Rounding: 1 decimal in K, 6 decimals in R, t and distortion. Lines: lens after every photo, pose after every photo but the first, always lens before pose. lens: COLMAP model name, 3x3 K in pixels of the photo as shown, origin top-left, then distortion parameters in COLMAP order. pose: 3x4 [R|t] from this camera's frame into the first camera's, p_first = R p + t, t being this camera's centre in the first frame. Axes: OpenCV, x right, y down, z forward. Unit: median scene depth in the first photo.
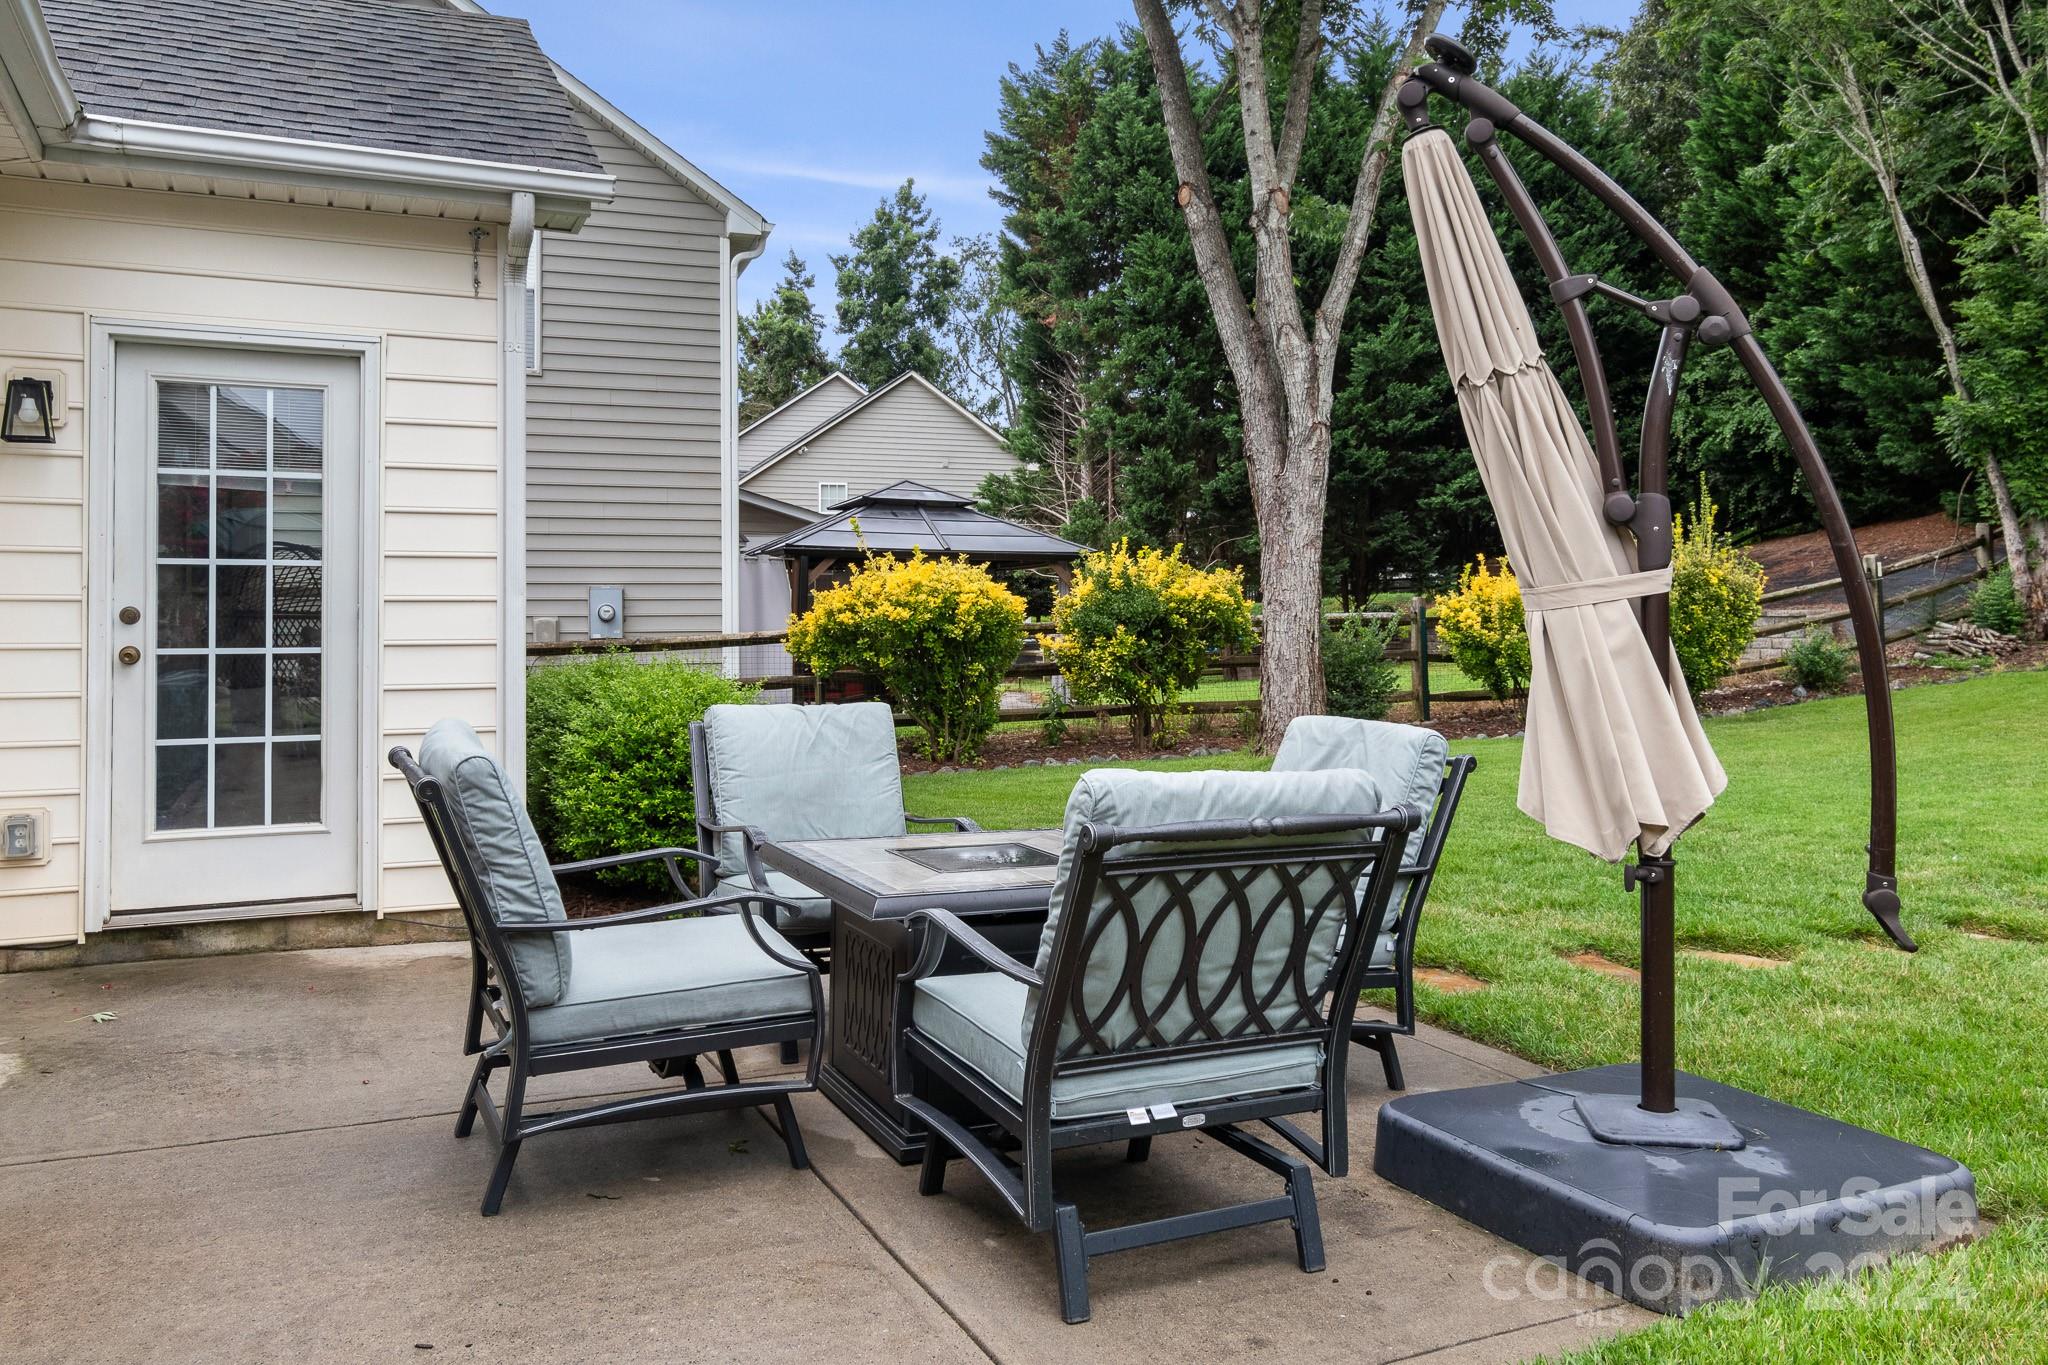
lens RADIAL K [[1514.4, 0, 1025.1], [0, 1514.4, 591.0], [0, 0, 1]] dist [-0.003704, 0.002901]
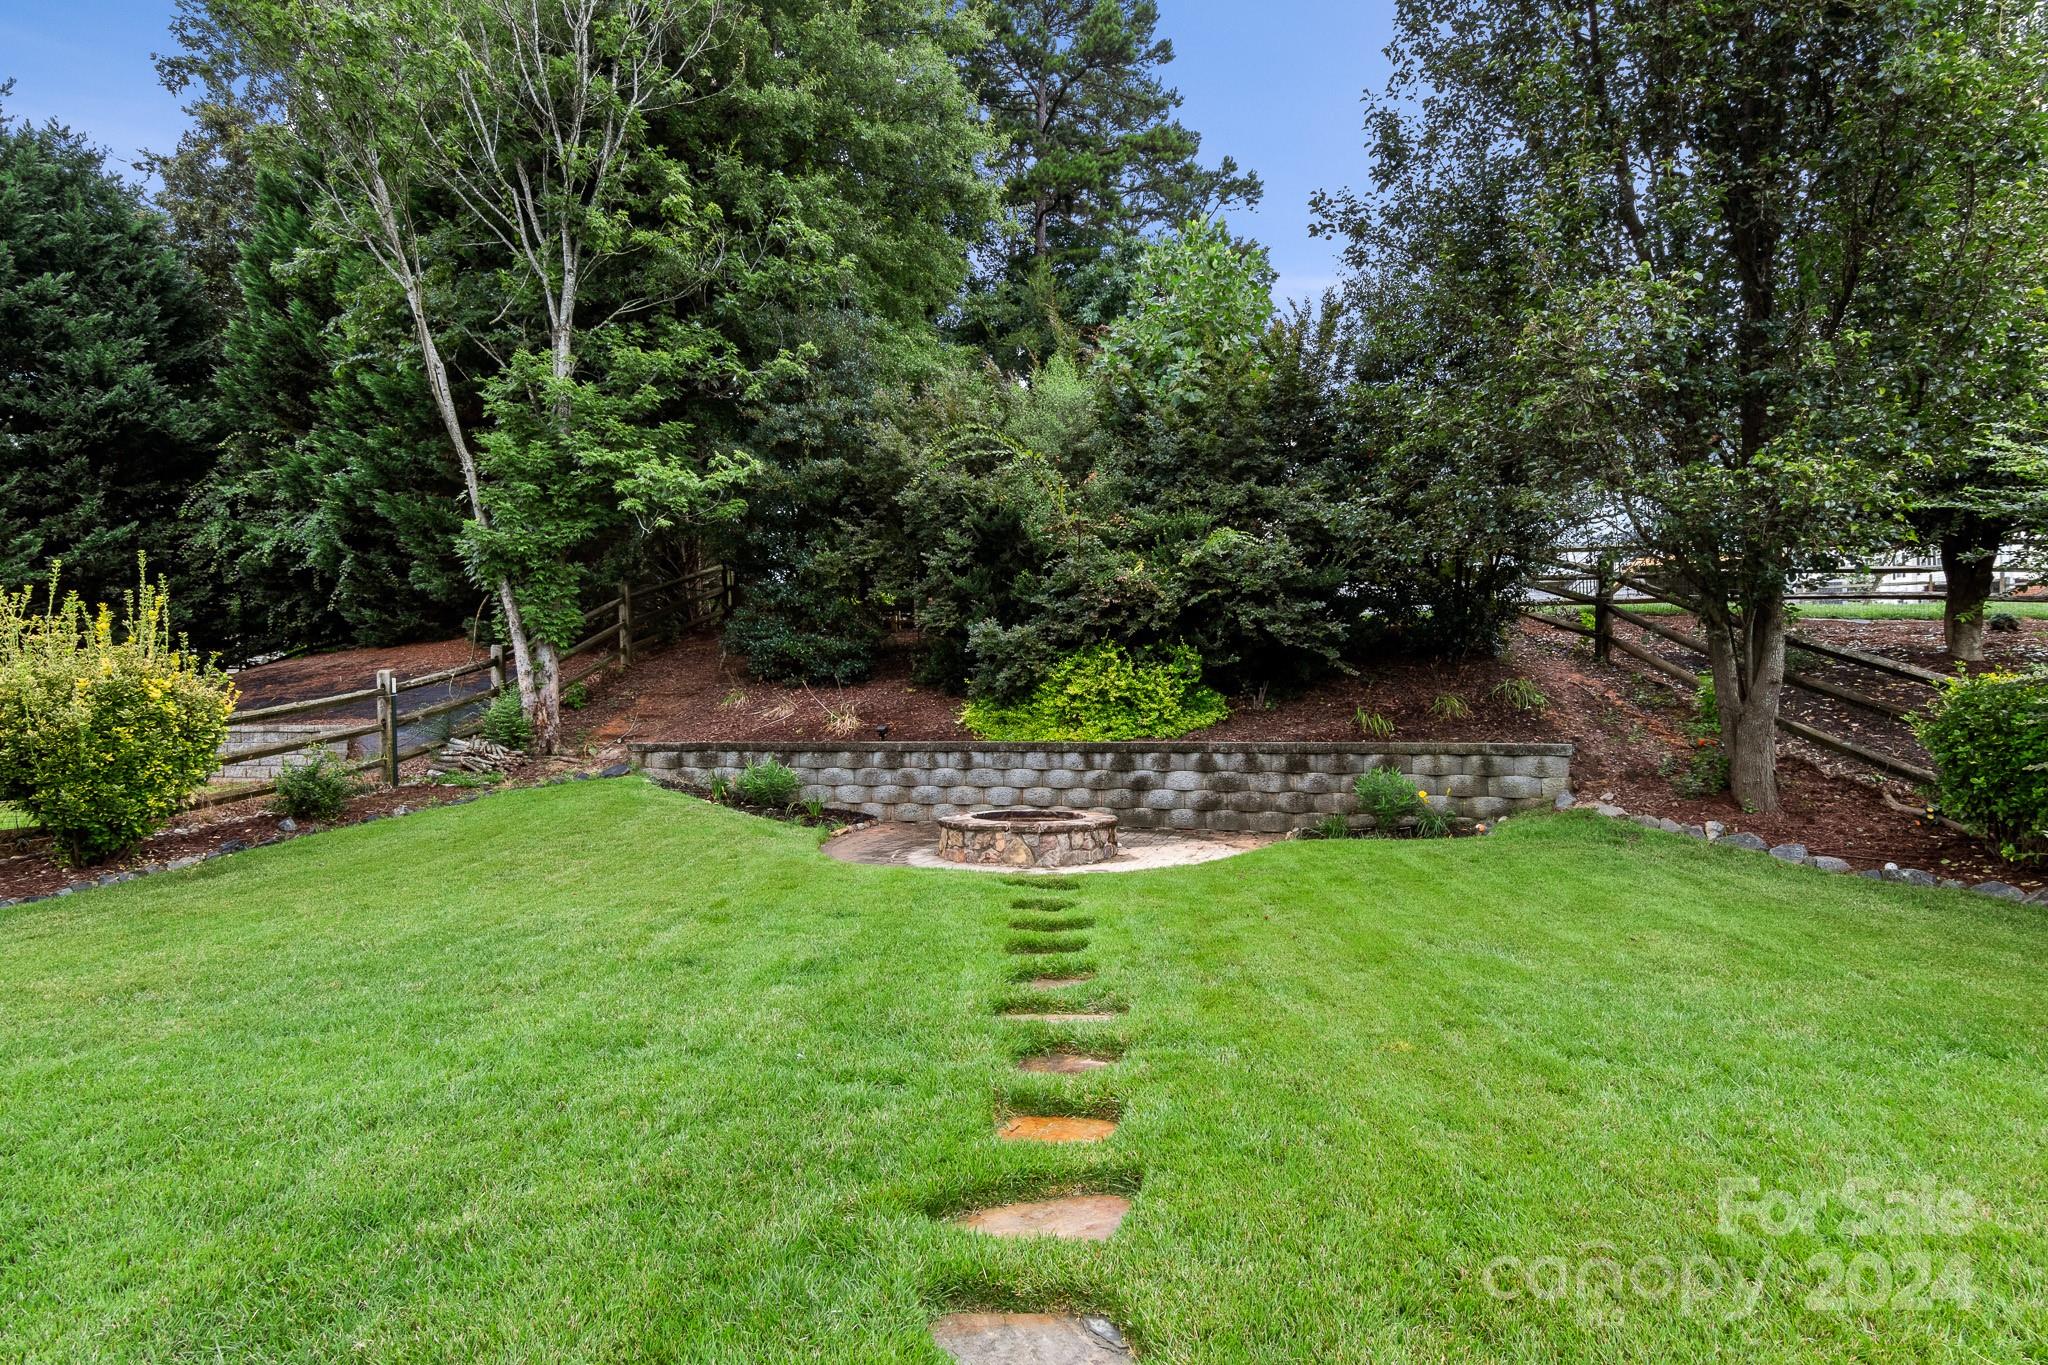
lens RADIAL K [[1041.4, 0, 1024.0], [0, 1041.4, 682.5], [0, 0, 1]] dist [0.000215, 0.001525]
pose [[0.517187, 0.029544, 0.855362, 0.199660], [-0.014190, 0.999563, -0.025944, -0.004608], [-0.855755, 0.001281, 0.517380, 0.304809]]
